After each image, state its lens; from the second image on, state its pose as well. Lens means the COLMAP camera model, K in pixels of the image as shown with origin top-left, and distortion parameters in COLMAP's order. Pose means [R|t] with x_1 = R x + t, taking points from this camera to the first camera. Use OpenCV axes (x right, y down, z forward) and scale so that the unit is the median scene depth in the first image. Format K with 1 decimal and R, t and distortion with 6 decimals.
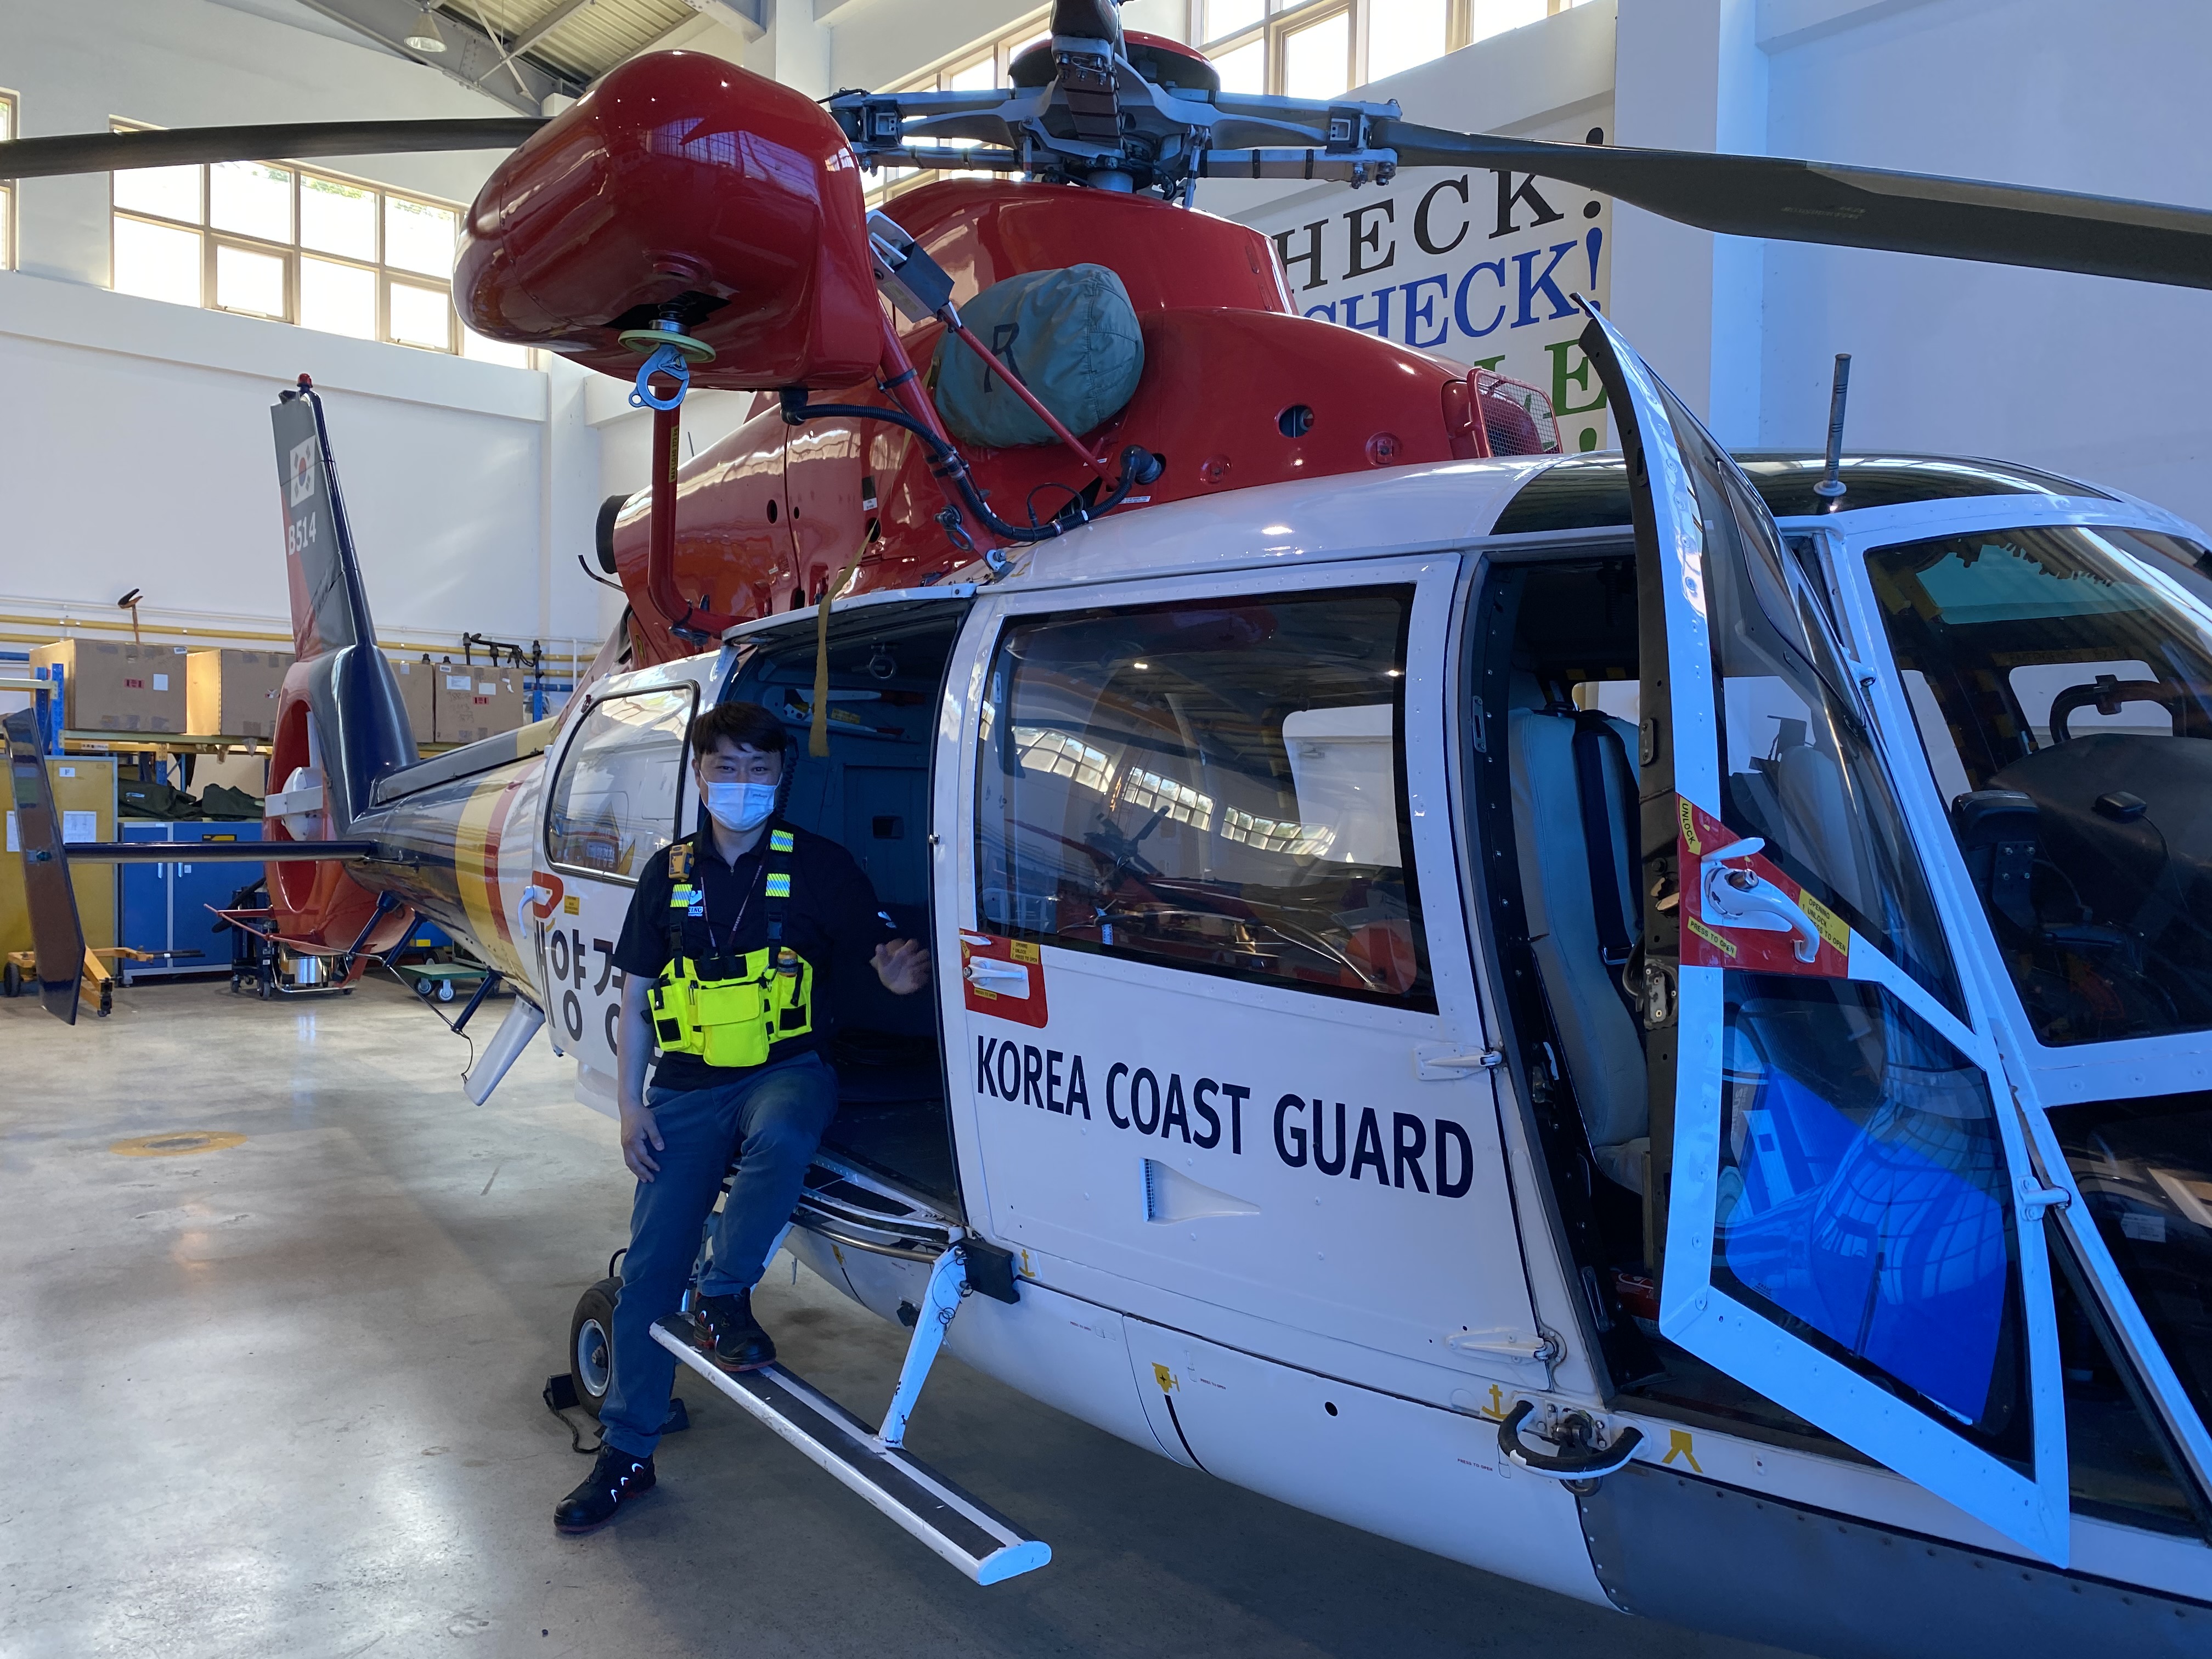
lens RADIAL K [[1781.0, 0, 1202.0], [0, 1781.0, 843.1], [0, 0, 1]] dist [0.066824, -0.184499]
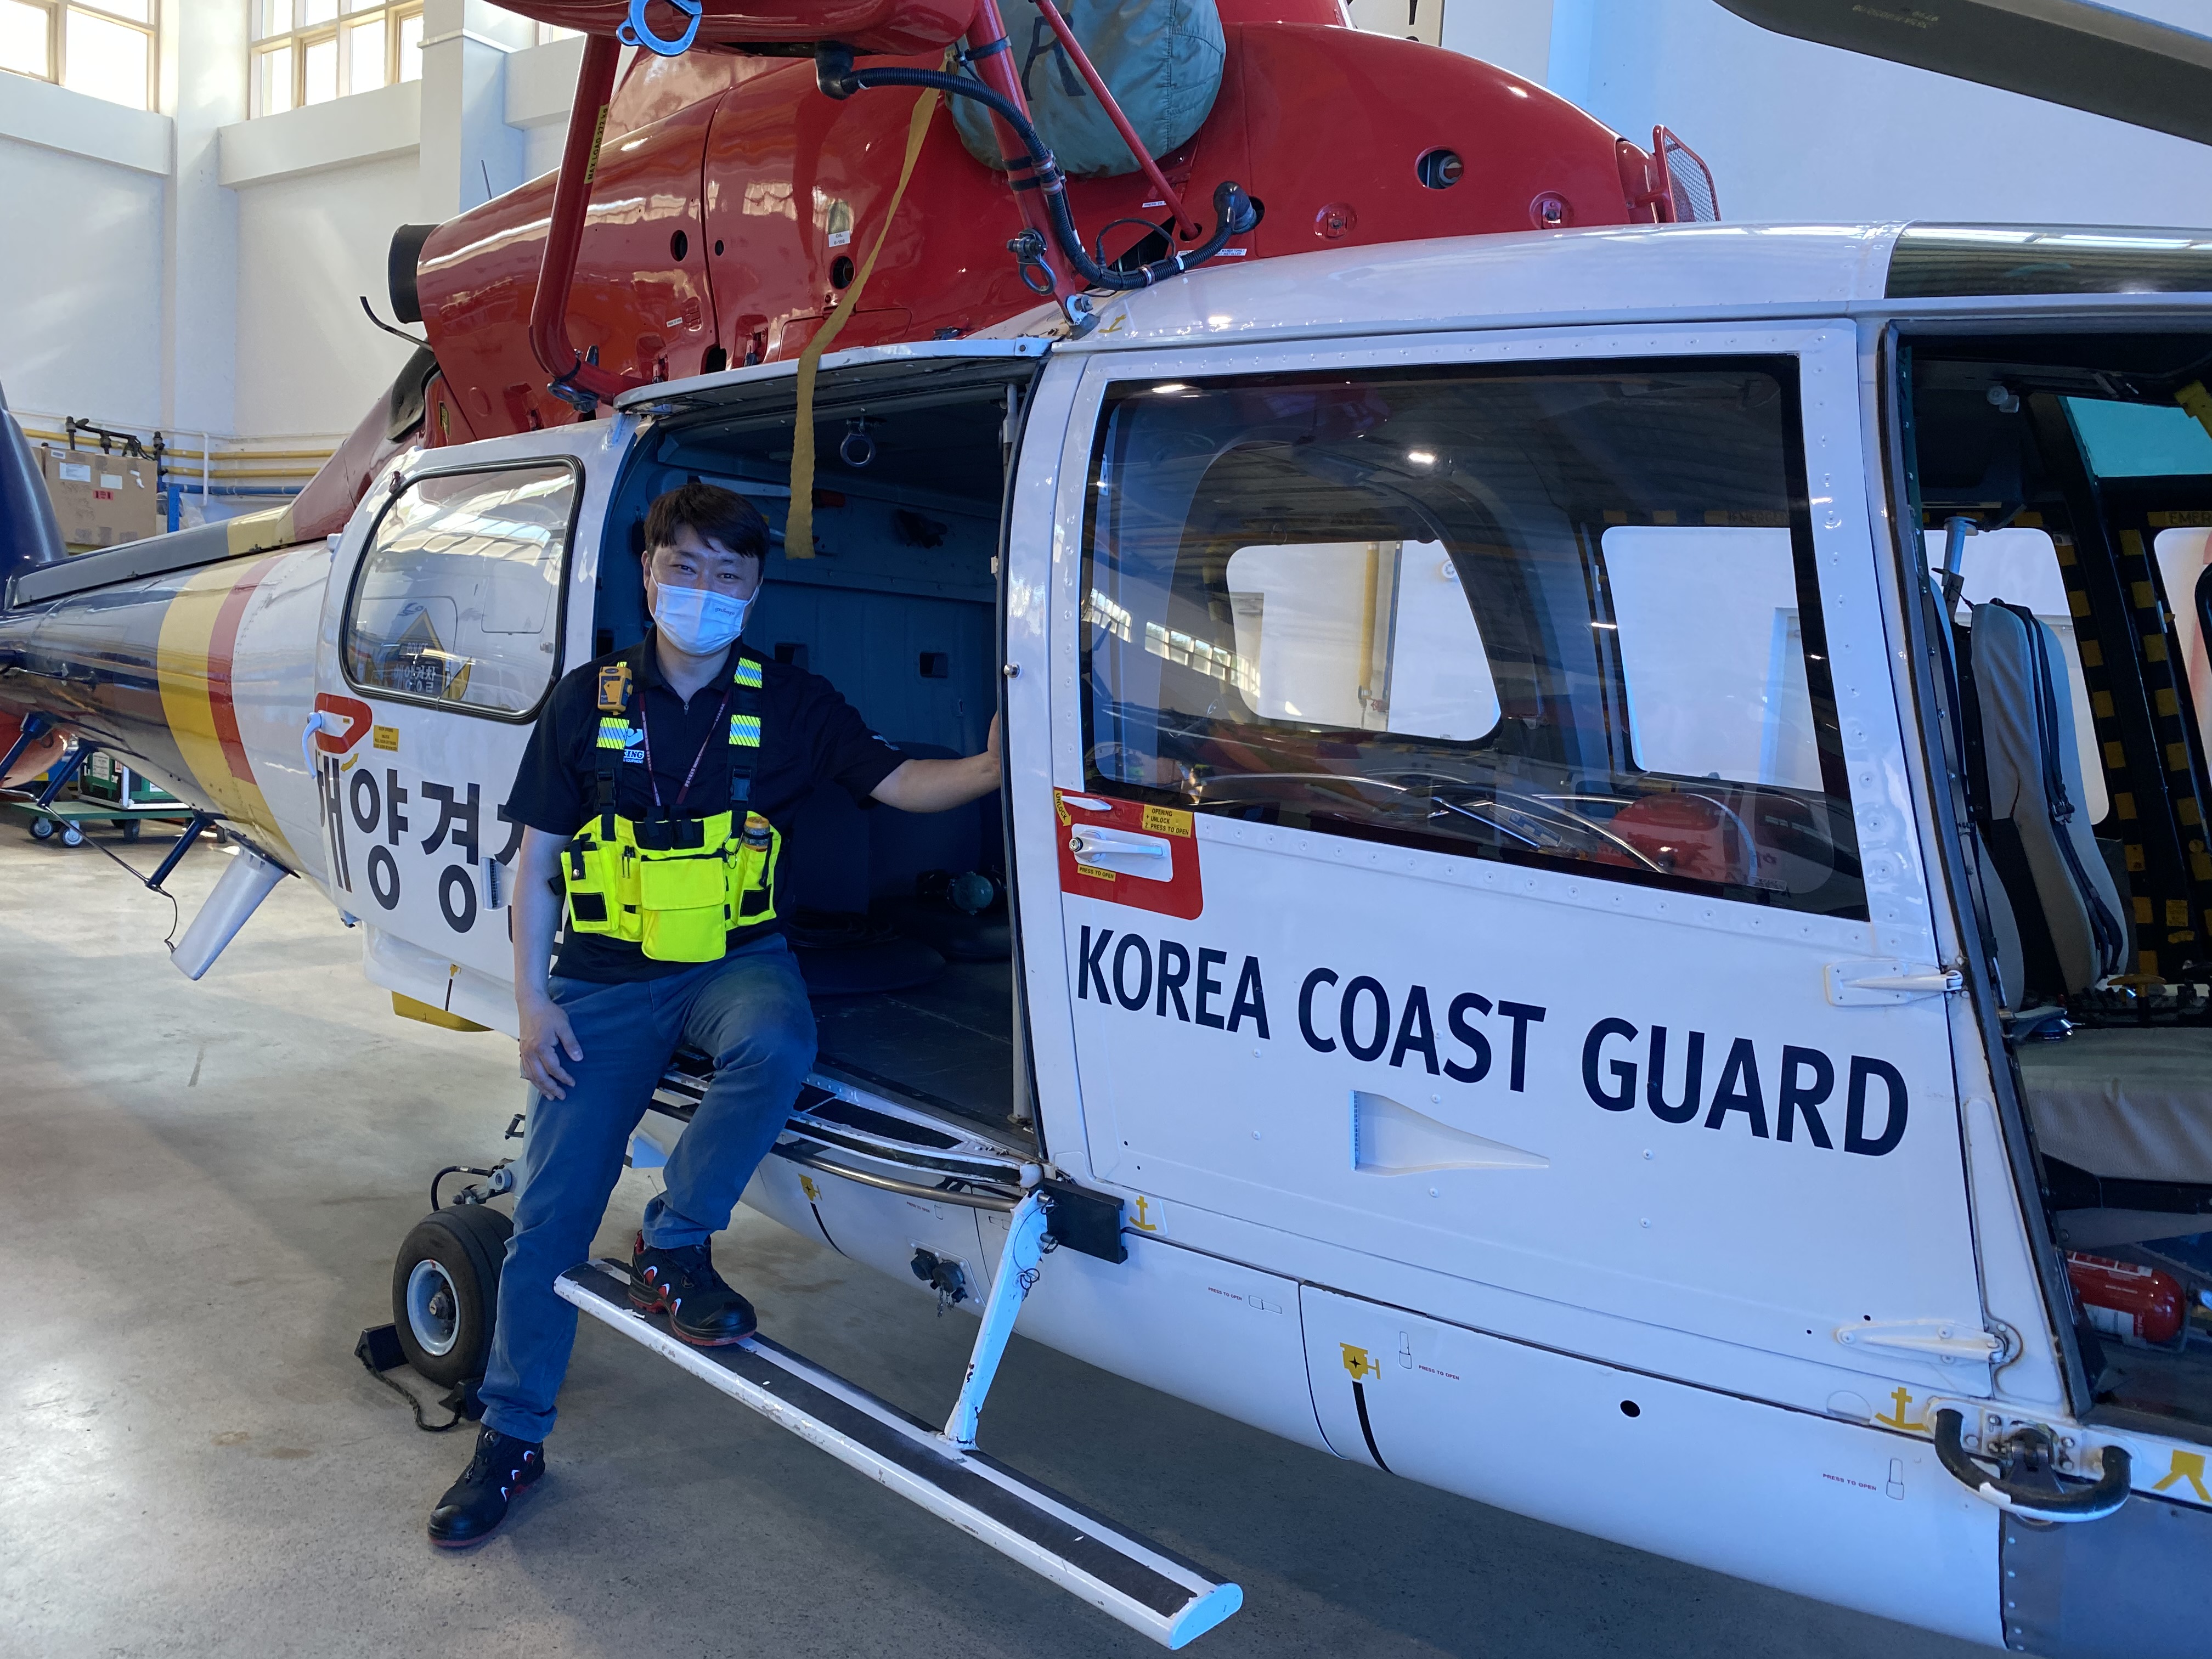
lens RADIAL K [[1689.3, 0, 1106.0], [0, 1689.3, 829.5], [0, 0, 1]] dist [0.003982, -0.002811]
pose [[0.978535, 0.023196, 0.204772, -0.243724], [-0.038090, 0.996883, 0.069093, 0.014111], [-0.202531, -0.075410, 0.976368, 0.262369]]
